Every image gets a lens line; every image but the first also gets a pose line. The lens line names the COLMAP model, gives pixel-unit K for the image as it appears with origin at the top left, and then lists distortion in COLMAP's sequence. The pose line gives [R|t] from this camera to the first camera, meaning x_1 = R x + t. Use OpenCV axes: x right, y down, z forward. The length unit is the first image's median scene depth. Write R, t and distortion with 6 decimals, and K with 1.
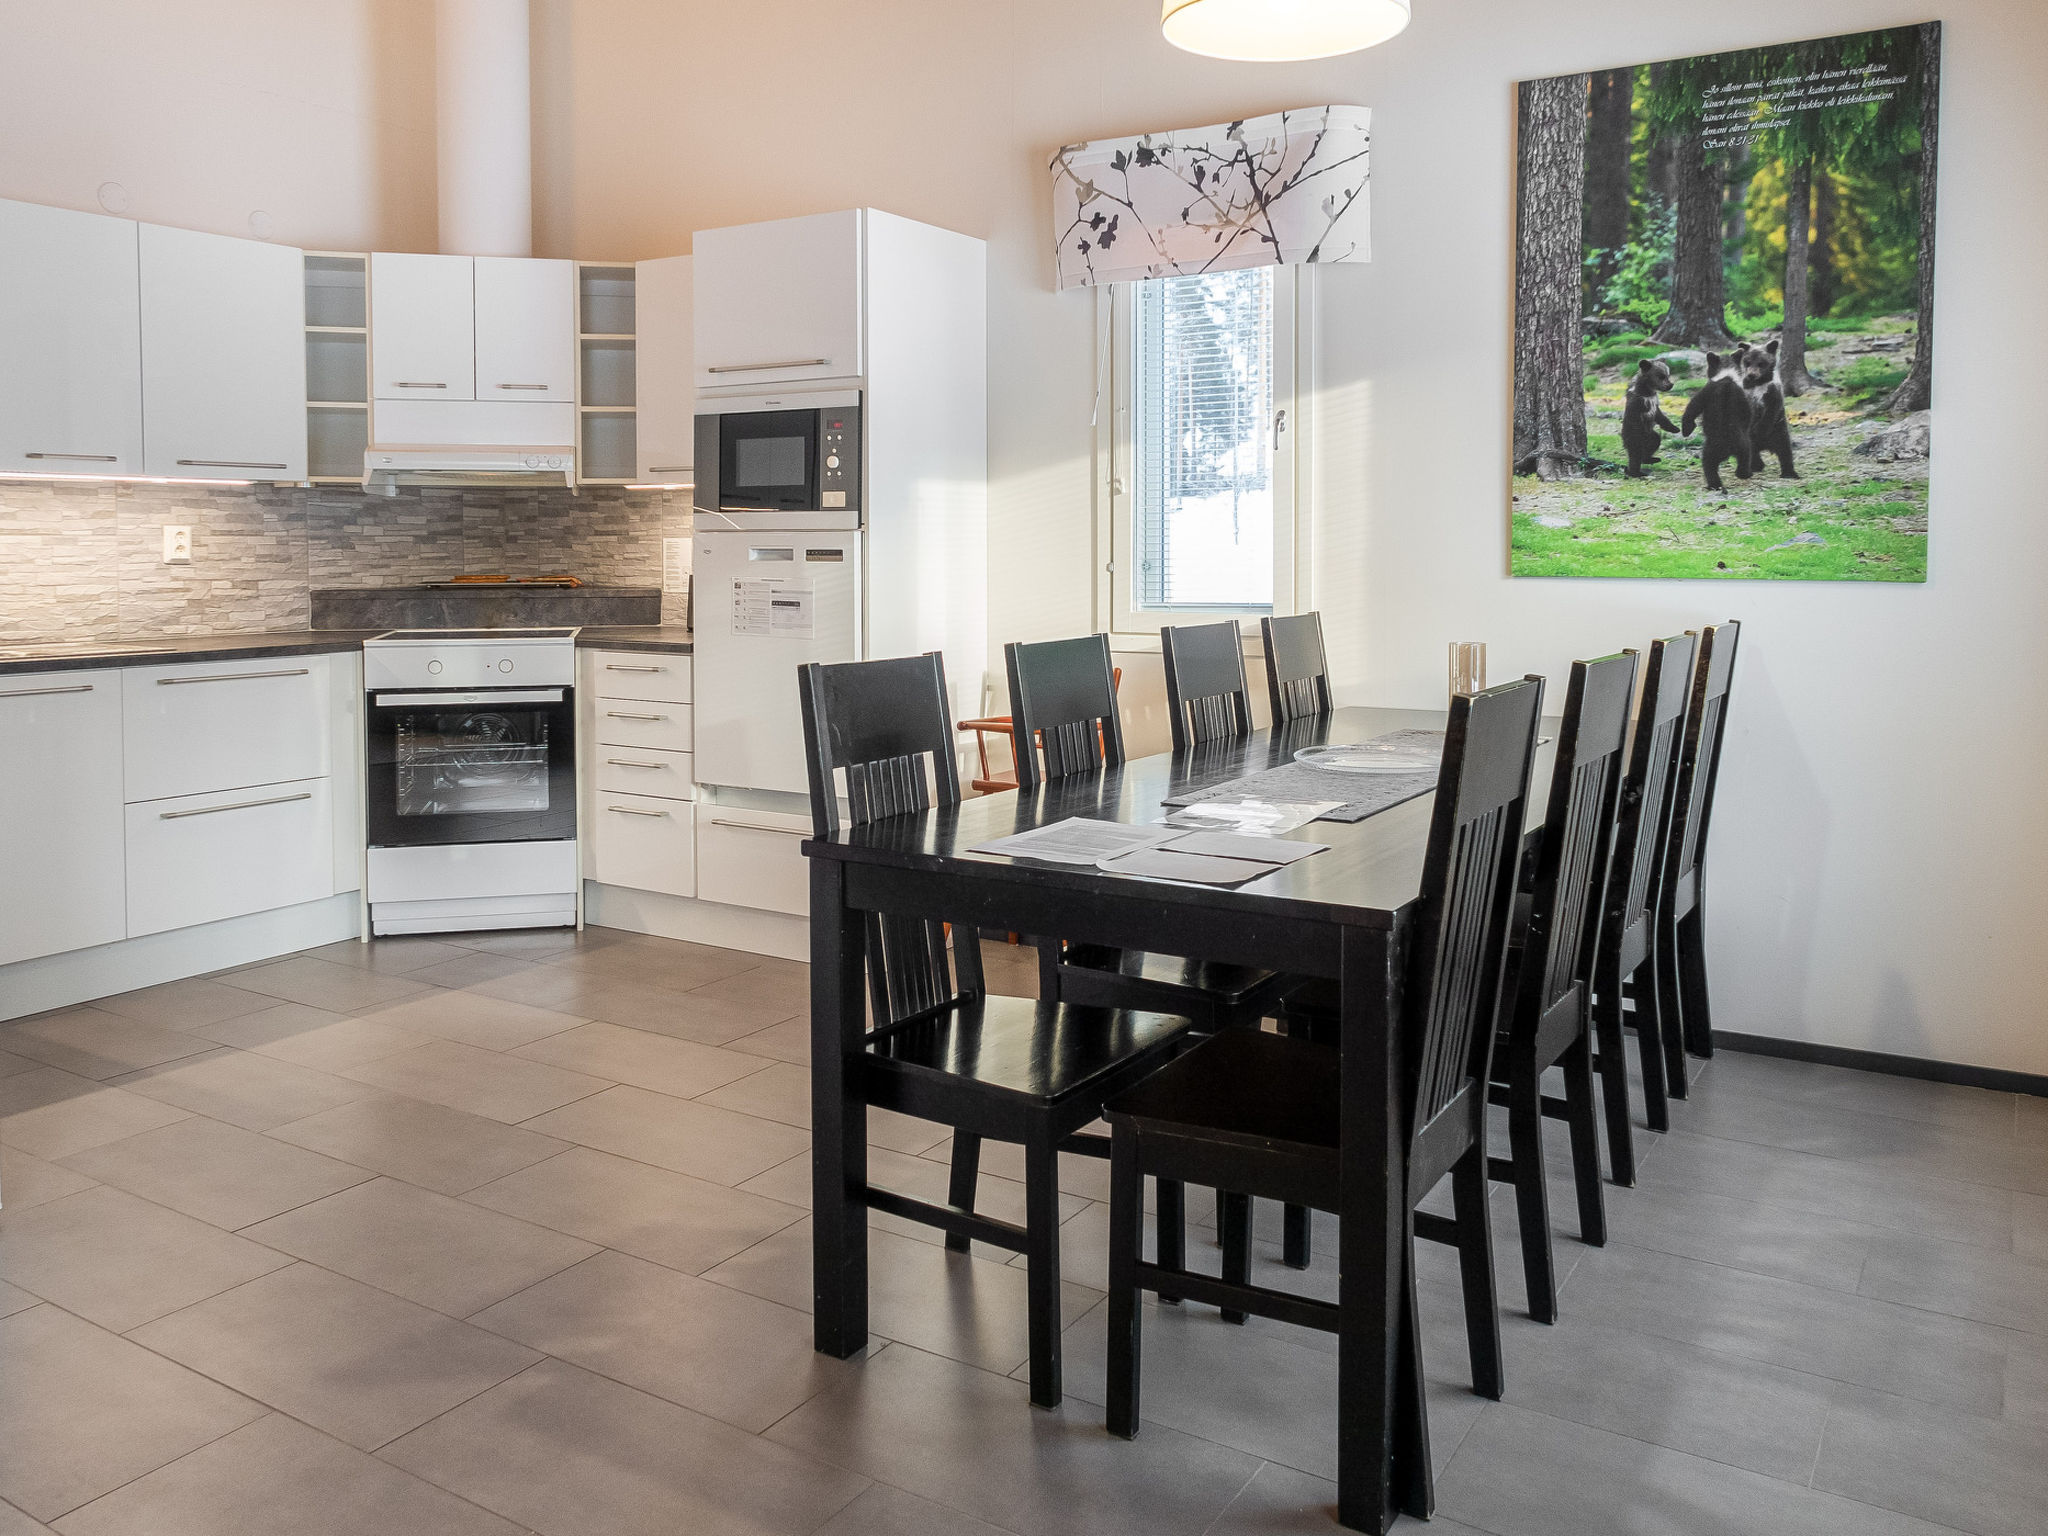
lens RADIAL K [[1603.7, 0, 1106.9], [0, 1603.7, 617.0], [0, 0, 1]] dist [-0.007882, 0.011527]
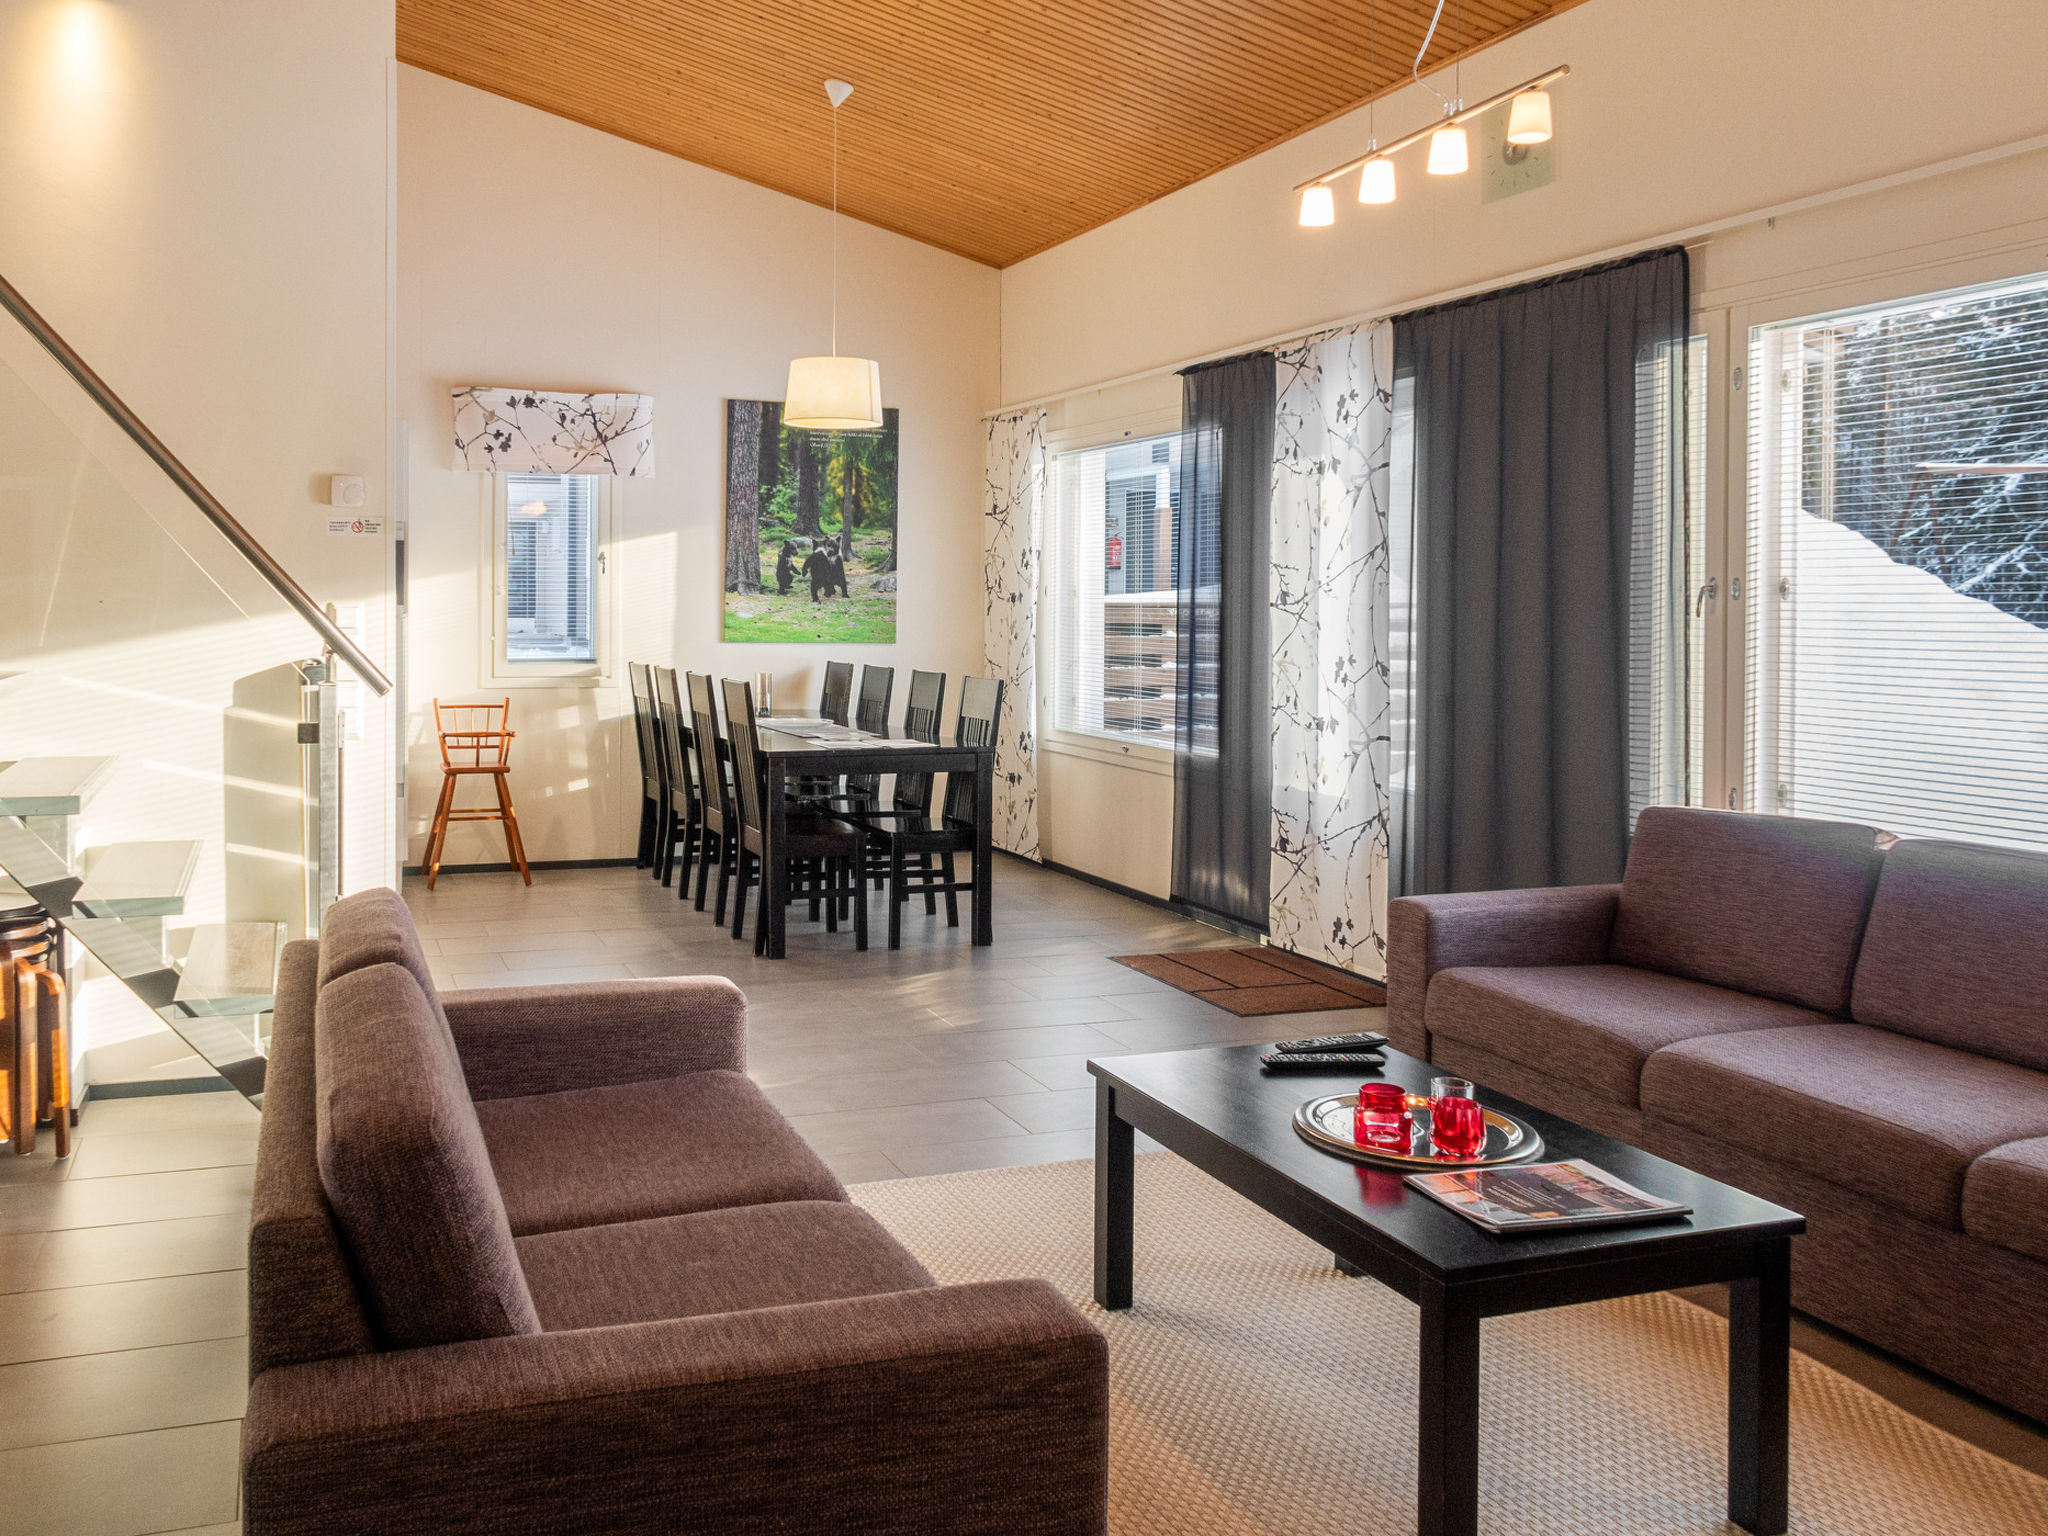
lens RADIAL K [[1603.7, 0, 891.0], [0, 1603.7, 633.2], [0, 0, 1]] dist [-0.007882, 0.011527]
pose [[0.631325, -0.006400, 0.775492, -1.221505], [0.021765, 0.999718, -0.009467, -0.012930], [-0.775213, 0.022855, 0.631286, -0.450722]]
